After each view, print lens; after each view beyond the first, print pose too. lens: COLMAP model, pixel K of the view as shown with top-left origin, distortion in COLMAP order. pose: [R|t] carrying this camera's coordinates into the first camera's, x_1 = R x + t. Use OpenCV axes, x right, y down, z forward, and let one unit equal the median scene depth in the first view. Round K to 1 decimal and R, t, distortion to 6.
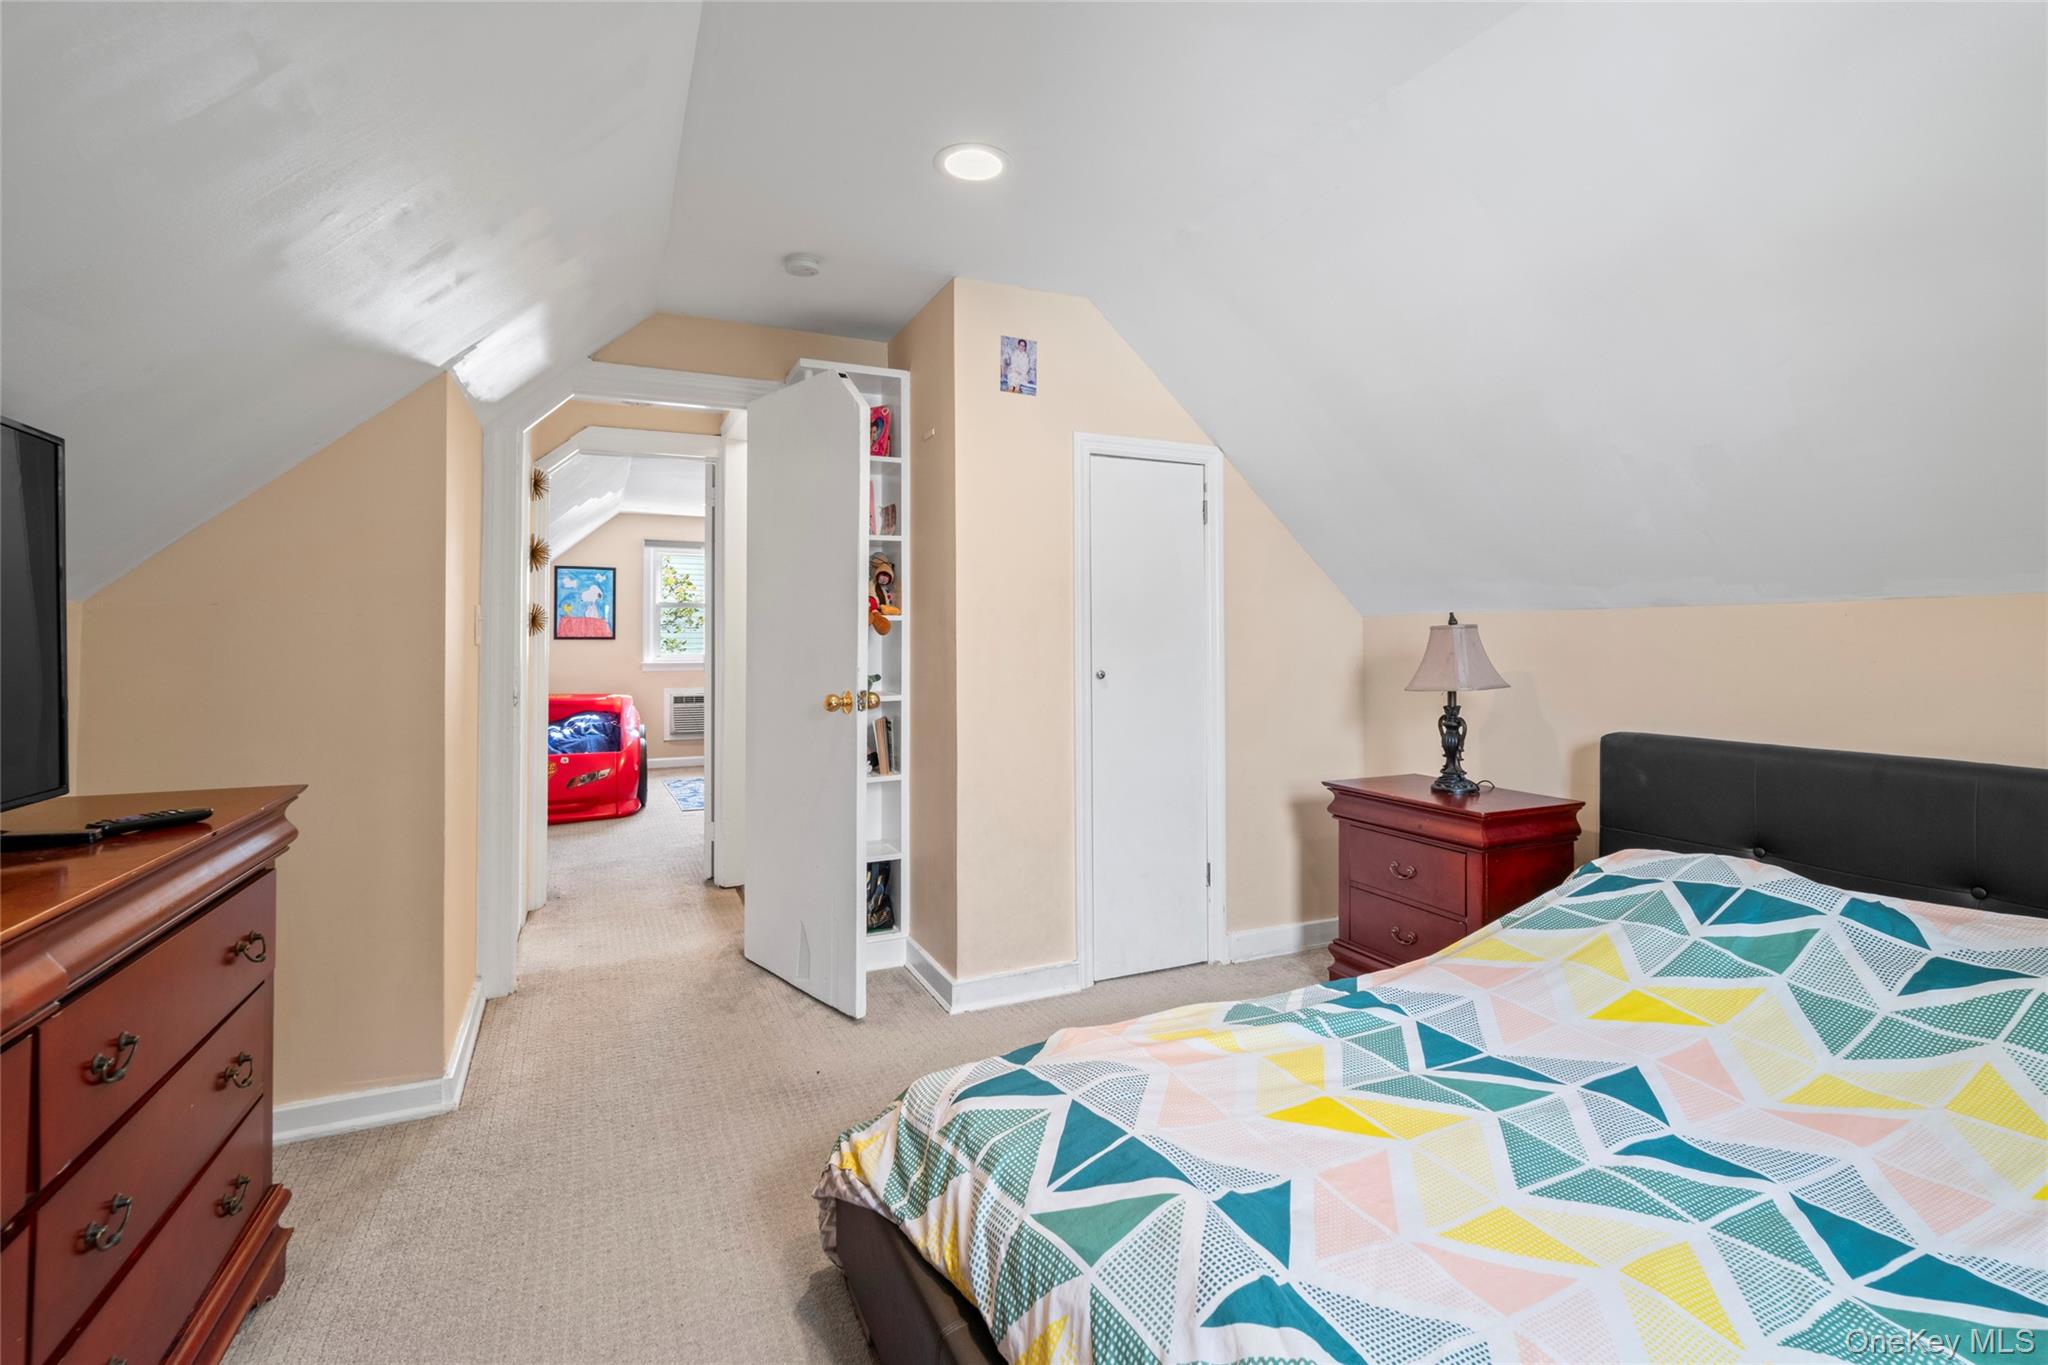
lens RADIAL K [[943.5, 0, 1032.3], [0, 943.5, 639.4], [0, 0, 1]] dist [0.000285, -0.000057]
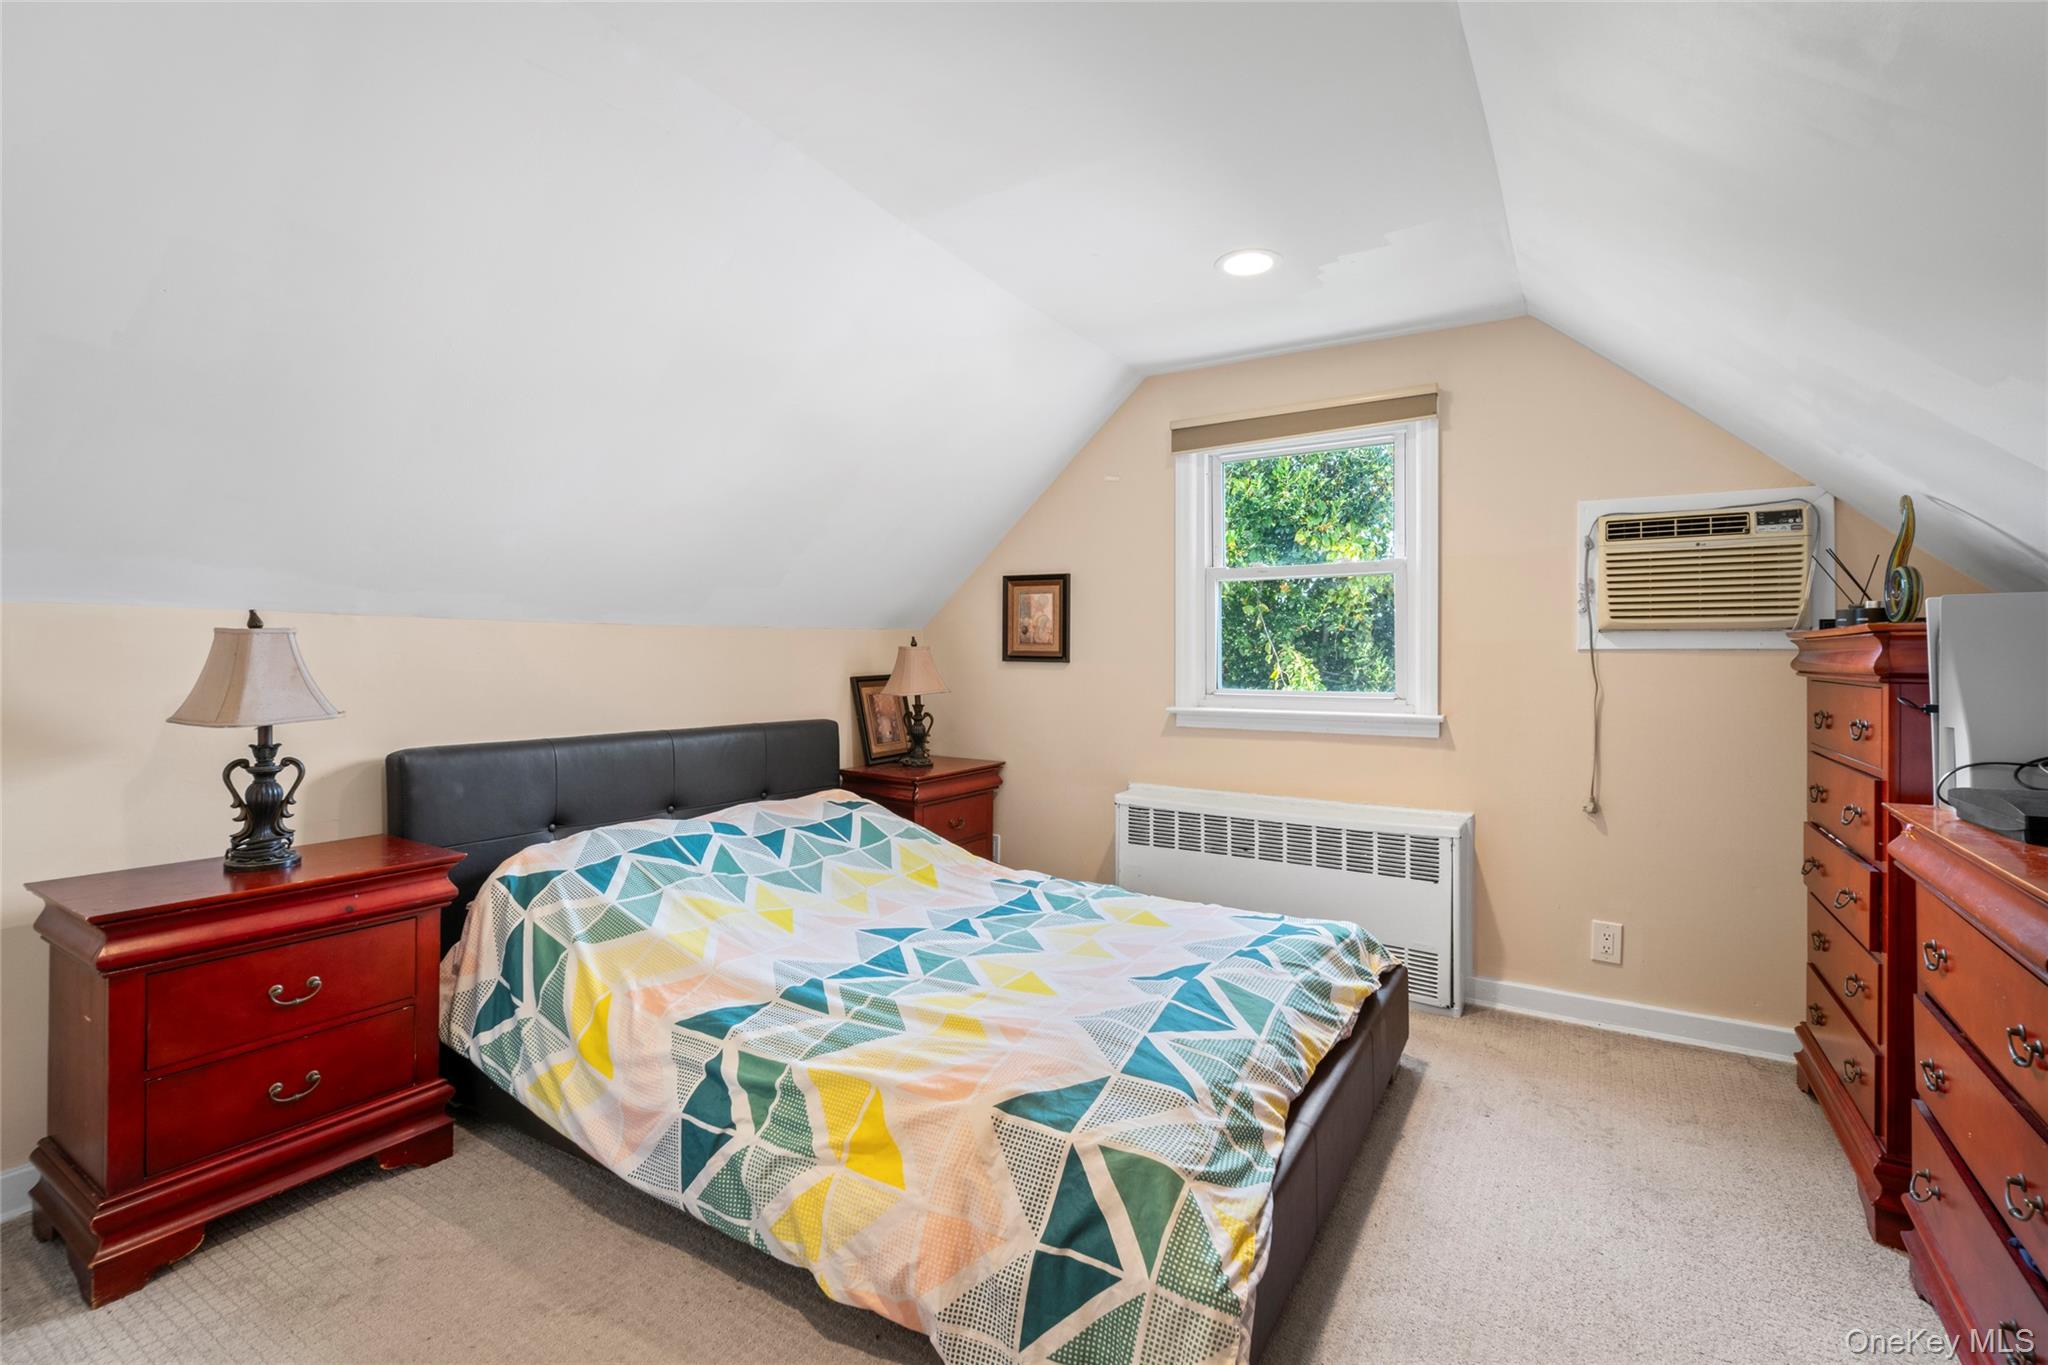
lens RADIAL K [[907.9, 0, 1027.6], [0, 907.9, 664.9], [0, 0, 1]] dist [-0.000794, -0.000213]
pose [[-0.544278, -0.009999, 0.838846, -0.795777], [-0.009302, 0.999939, 0.005884, 0.008371], [-0.838854, -0.004600, -0.544338, 1.669465]]
